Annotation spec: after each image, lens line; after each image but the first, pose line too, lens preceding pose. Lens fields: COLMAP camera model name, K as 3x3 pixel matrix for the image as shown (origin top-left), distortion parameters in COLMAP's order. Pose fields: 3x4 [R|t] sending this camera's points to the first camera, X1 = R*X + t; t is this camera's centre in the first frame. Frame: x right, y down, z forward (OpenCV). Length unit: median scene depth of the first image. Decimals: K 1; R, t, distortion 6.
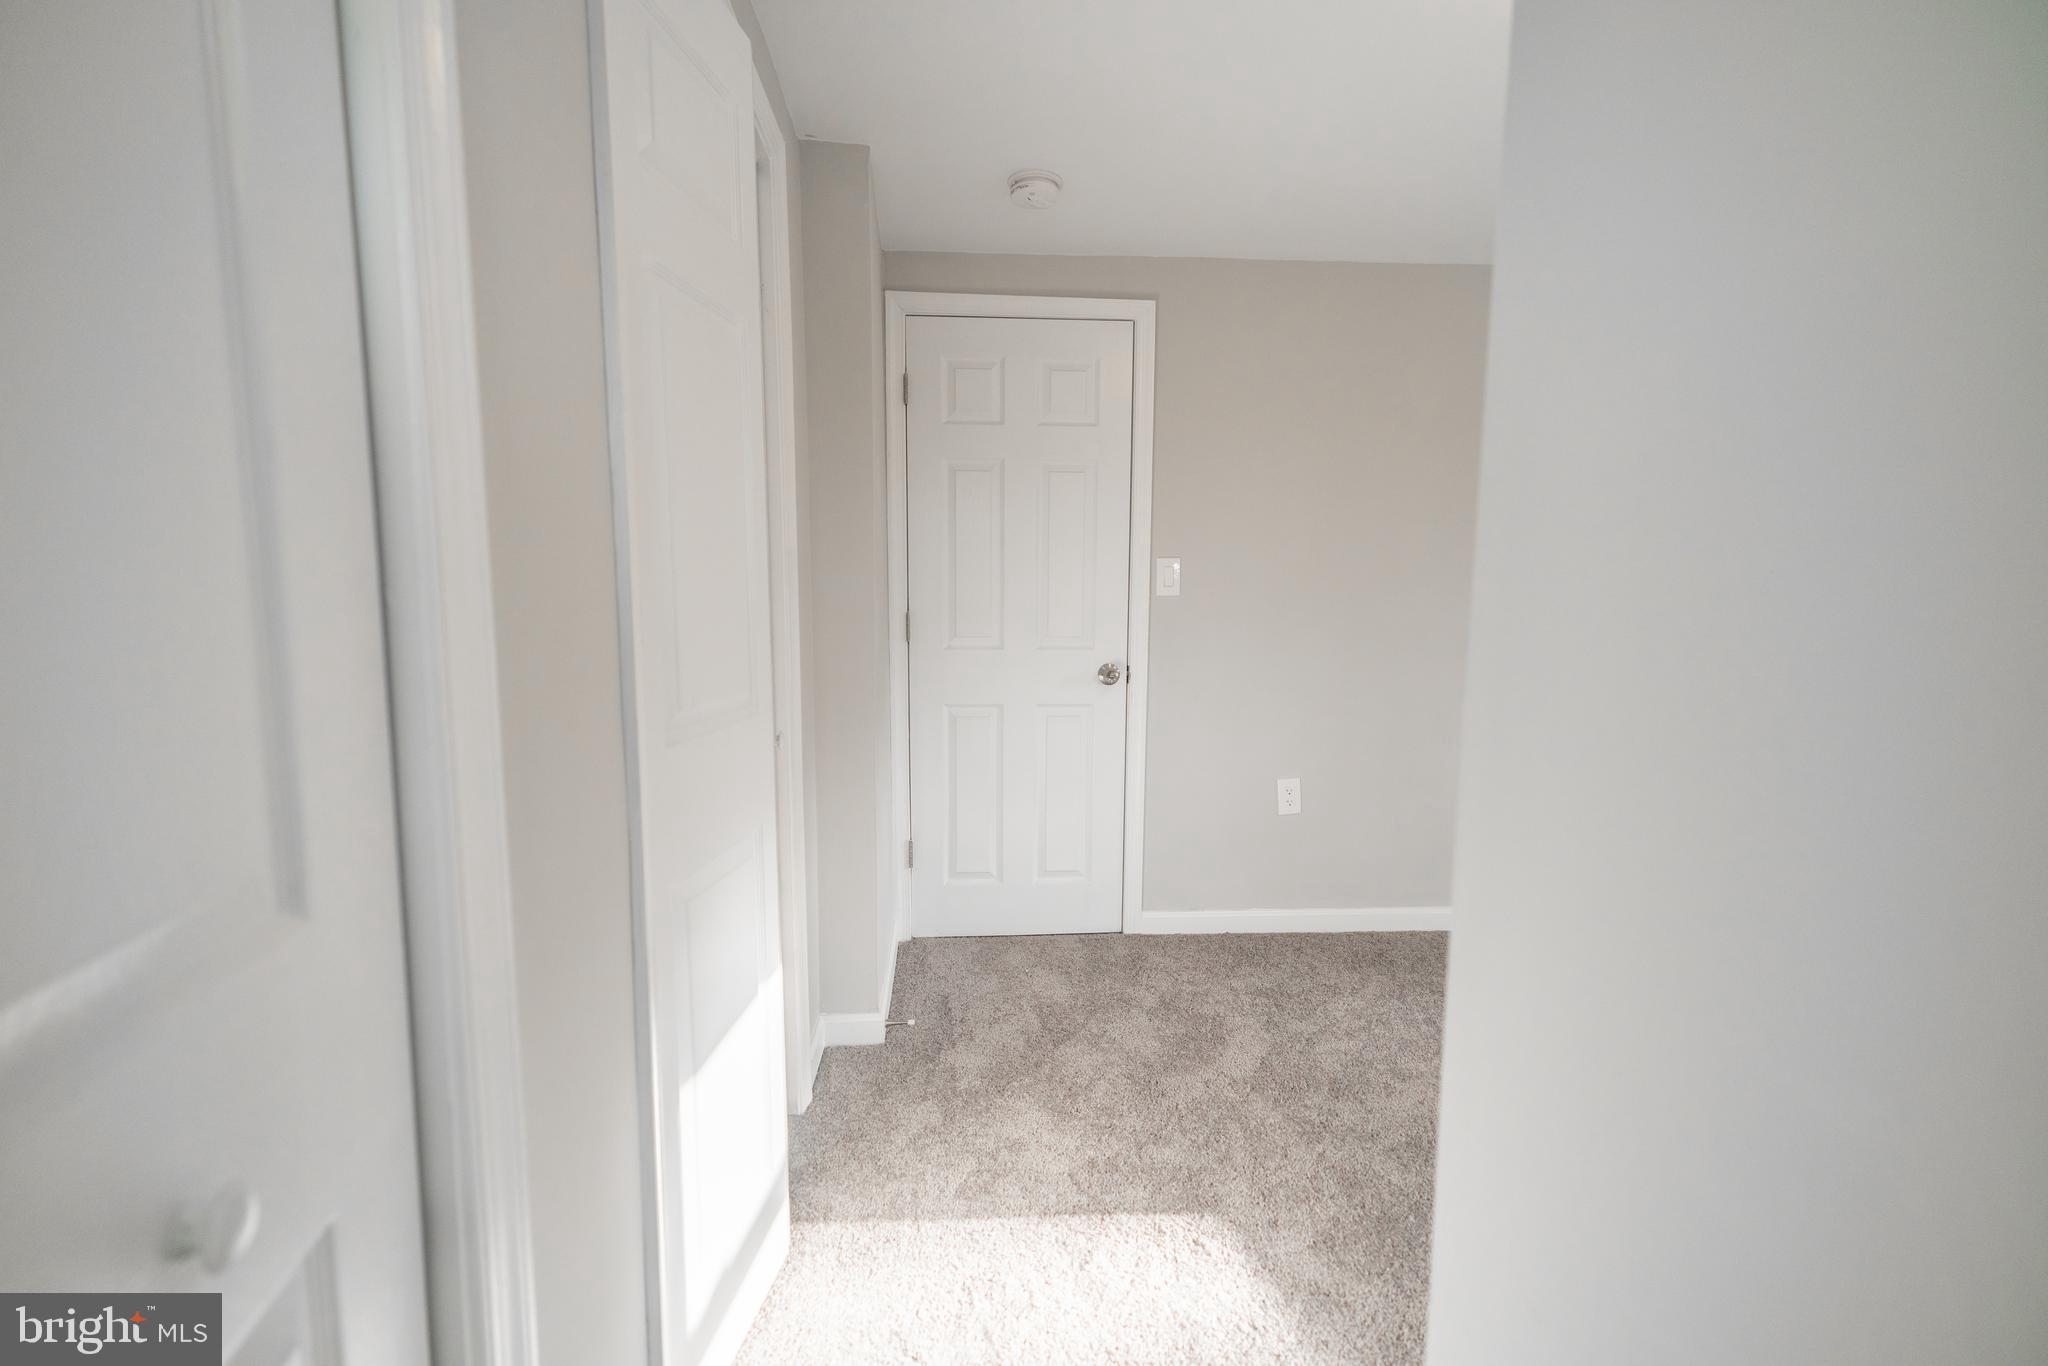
lens RADIAL K [[900.1, 0, 1016.7], [0, 900.1, 680.0], [0, 0, 1]] dist [0.008683, -0.001374]
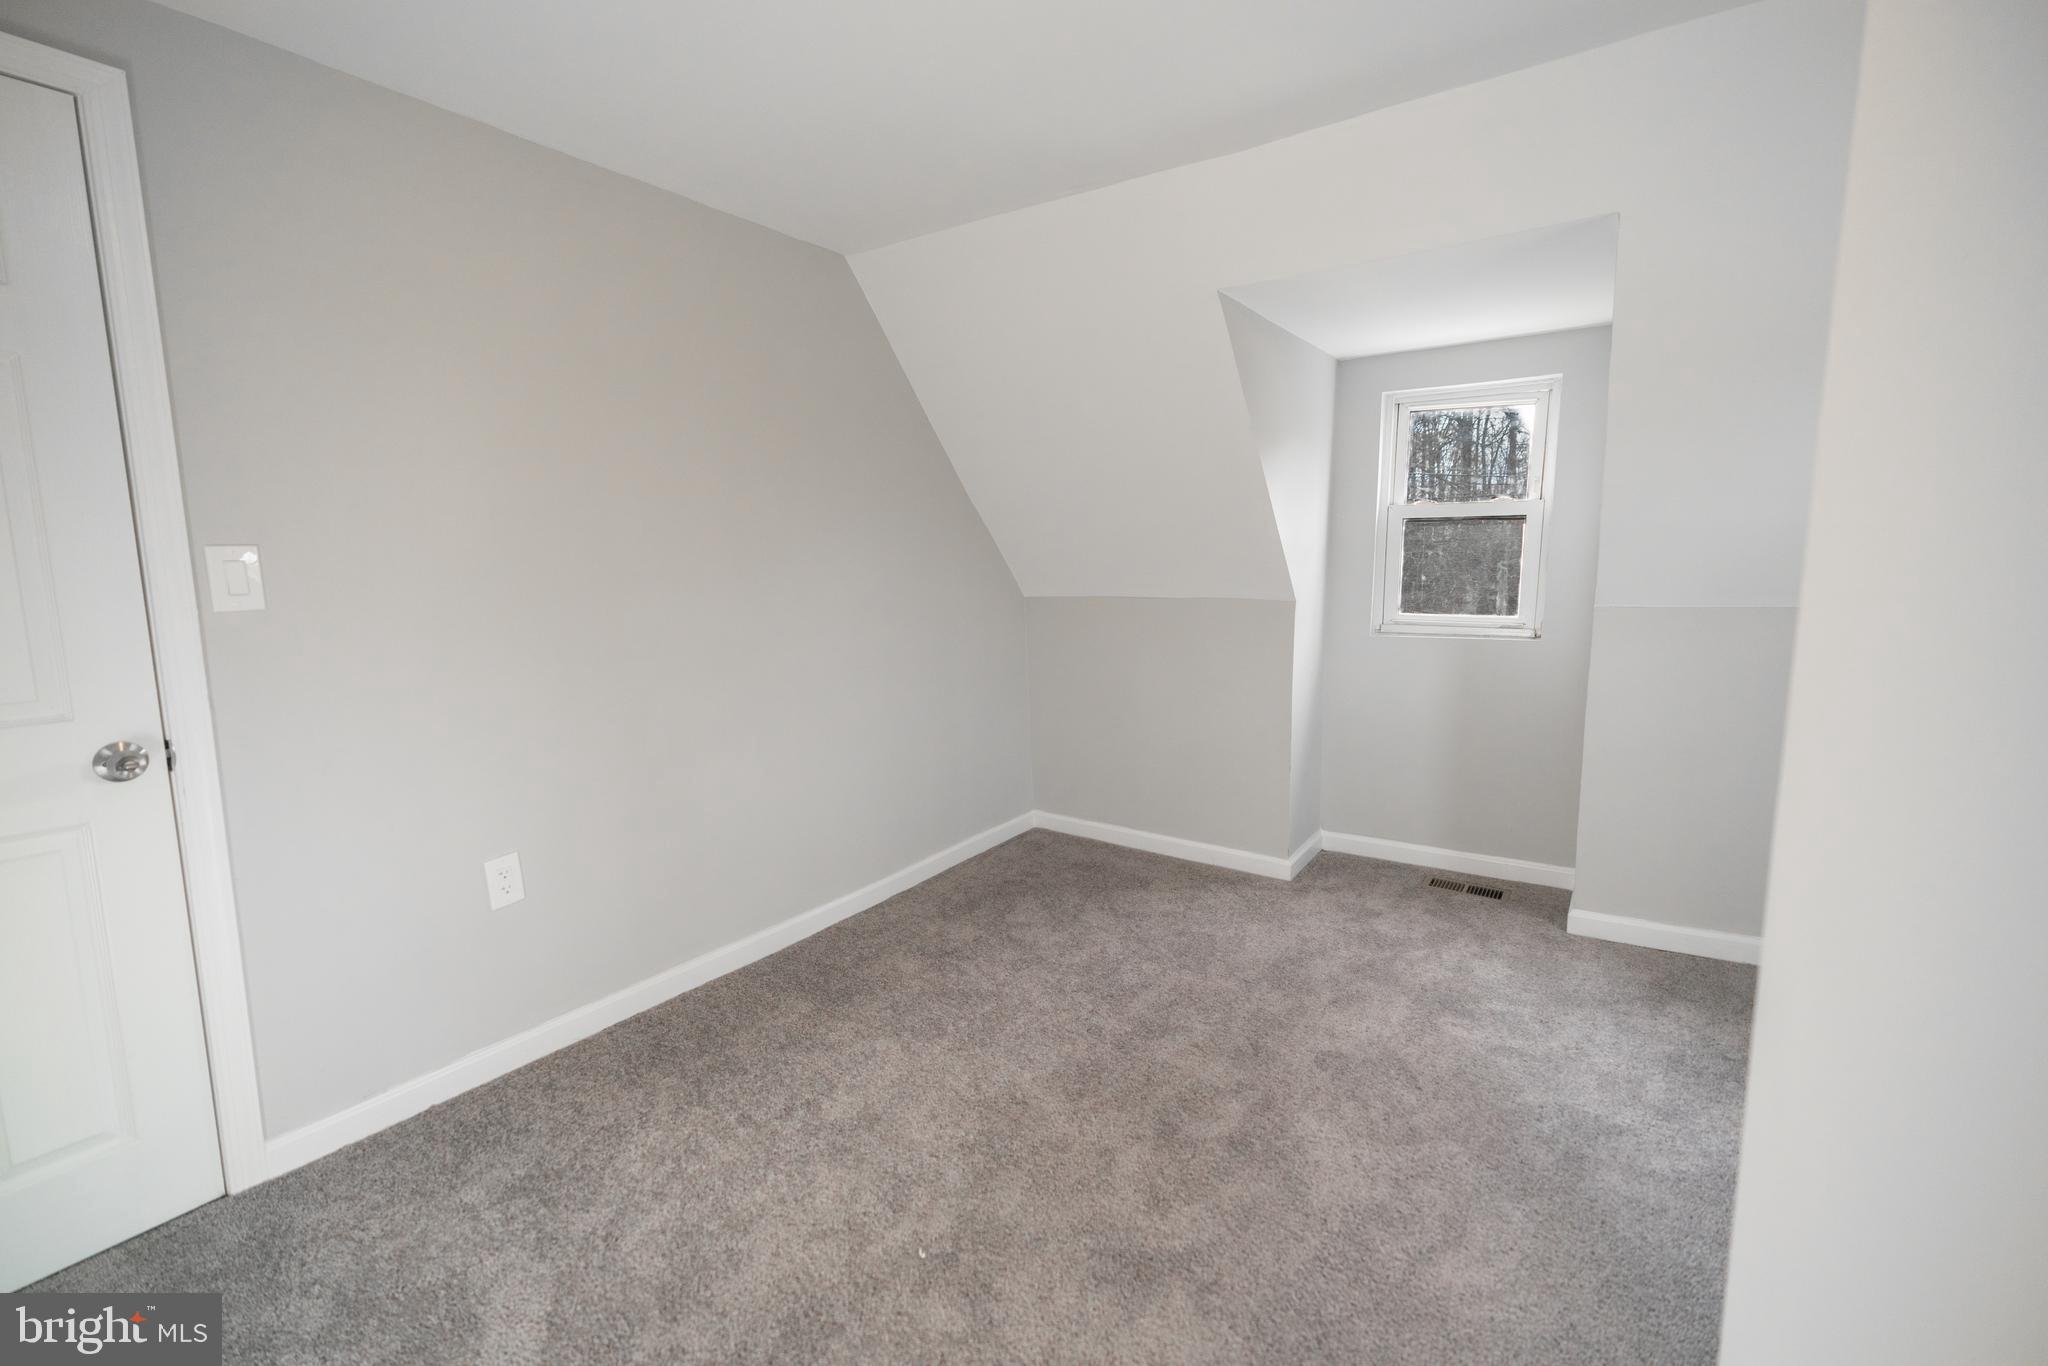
lens RADIAL K [[900.1, 0, 1012.9], [0, 900.1, 677.8], [0, 0, 1]] dist [0.008683, -0.001374]
pose [[0.628001, -0.117182, 0.769340, 0.027205], [0.097873, 0.992641, 0.071303, -0.044746], [-0.772034, 0.030519, 0.634848, 0.252380]]
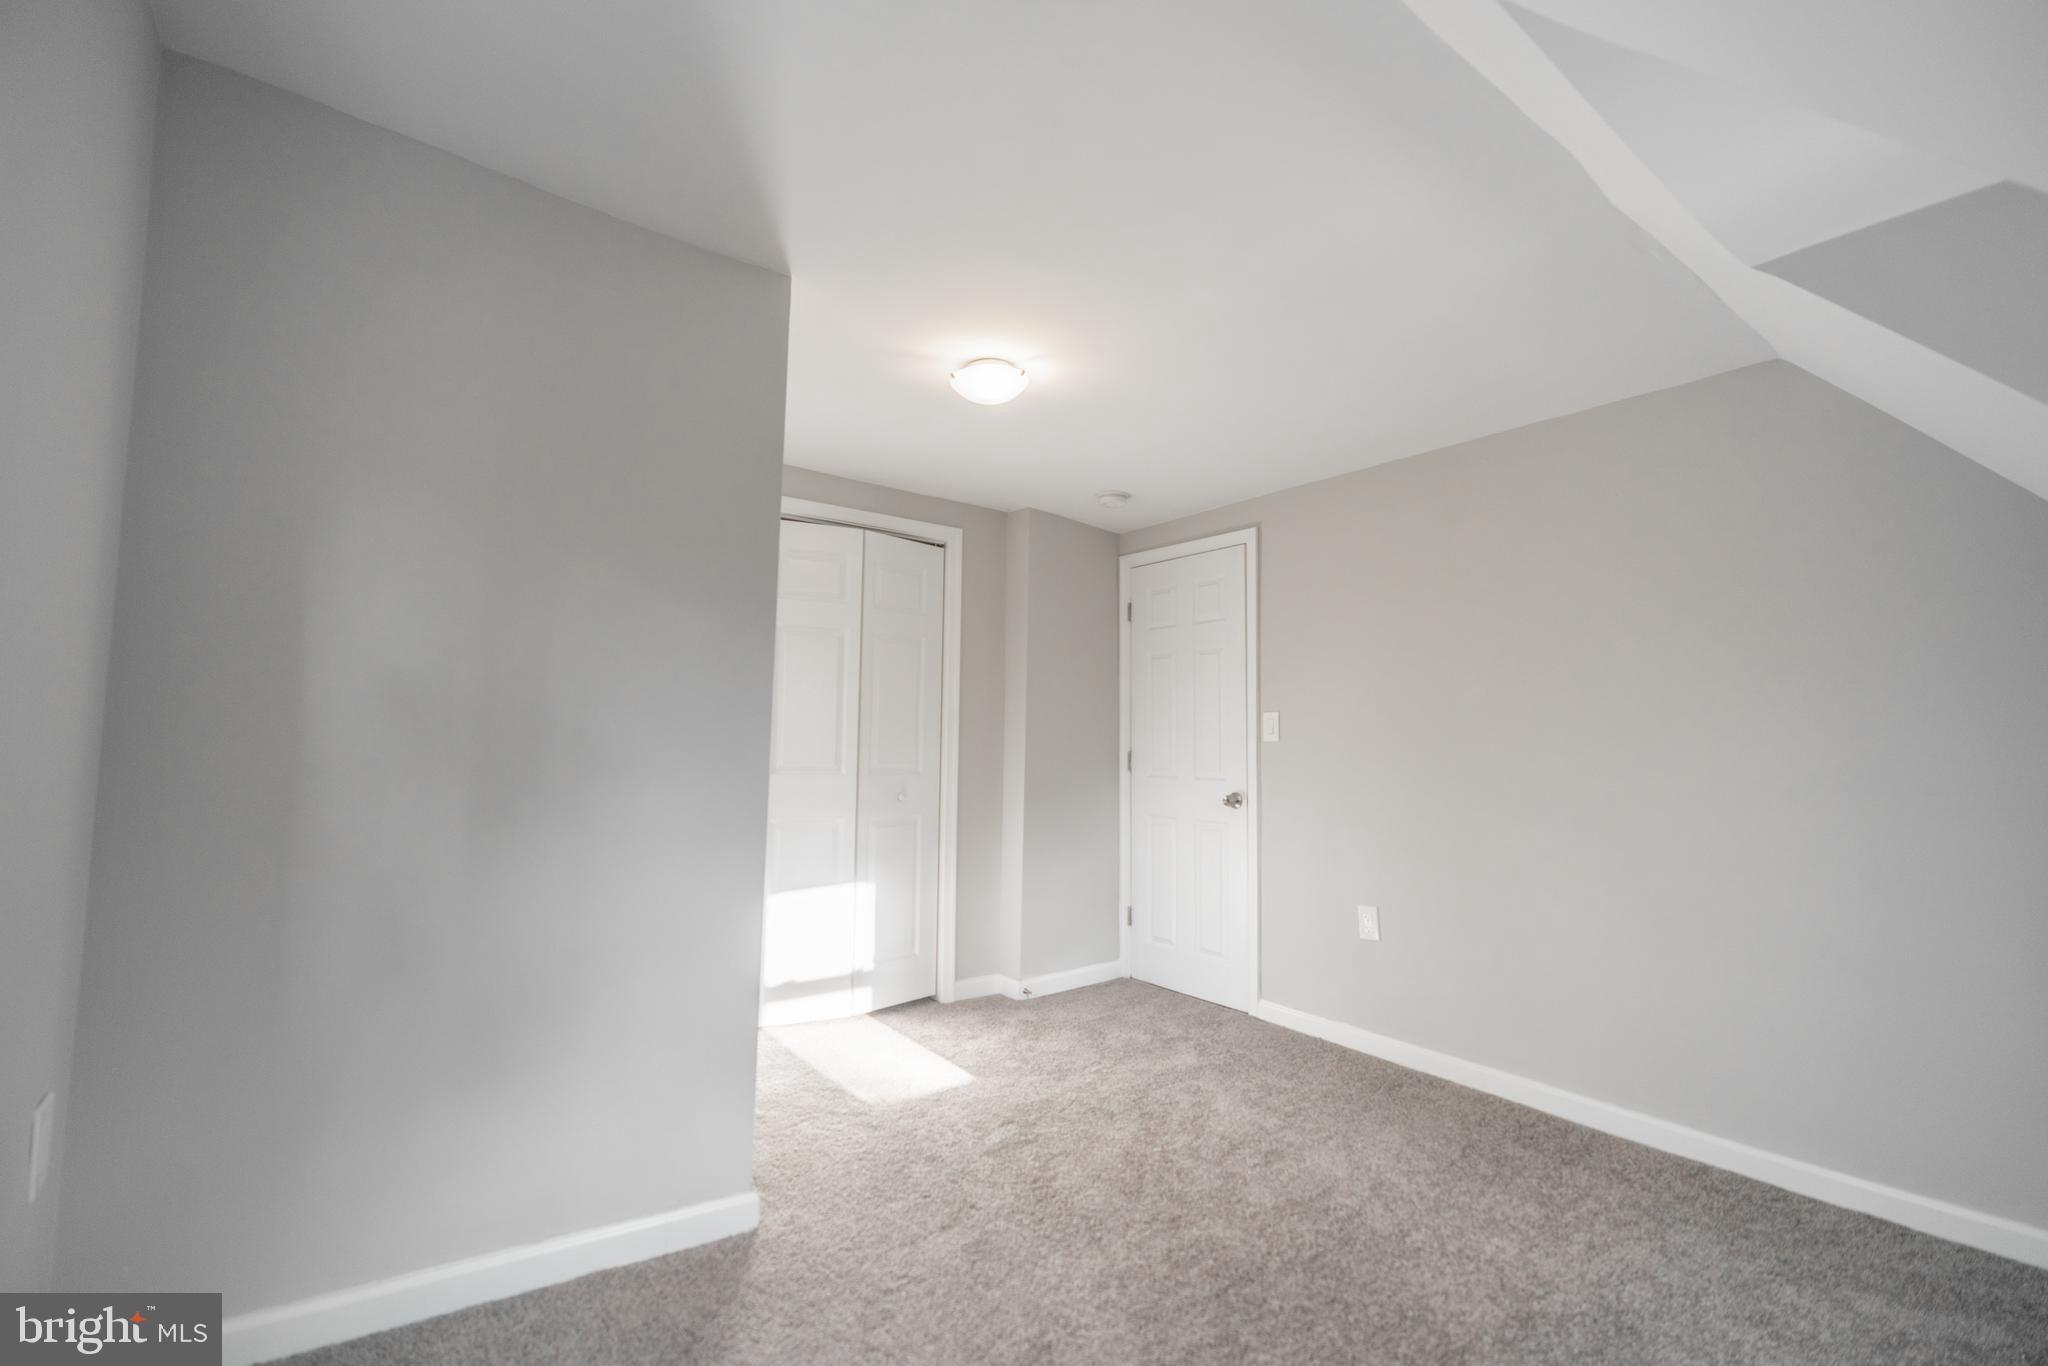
lens RADIAL K [[900.1, 0, 1014.8], [0, 900.1, 694.1], [0, 0, 1]] dist [0.008683, -0.001374]
pose [[0.539897, -0.041243, -0.840720, 1.091512], [-0.108843, 0.986993, -0.118316, 0.031882], [0.834664, 0.155385, 0.528386, 0.013077]]
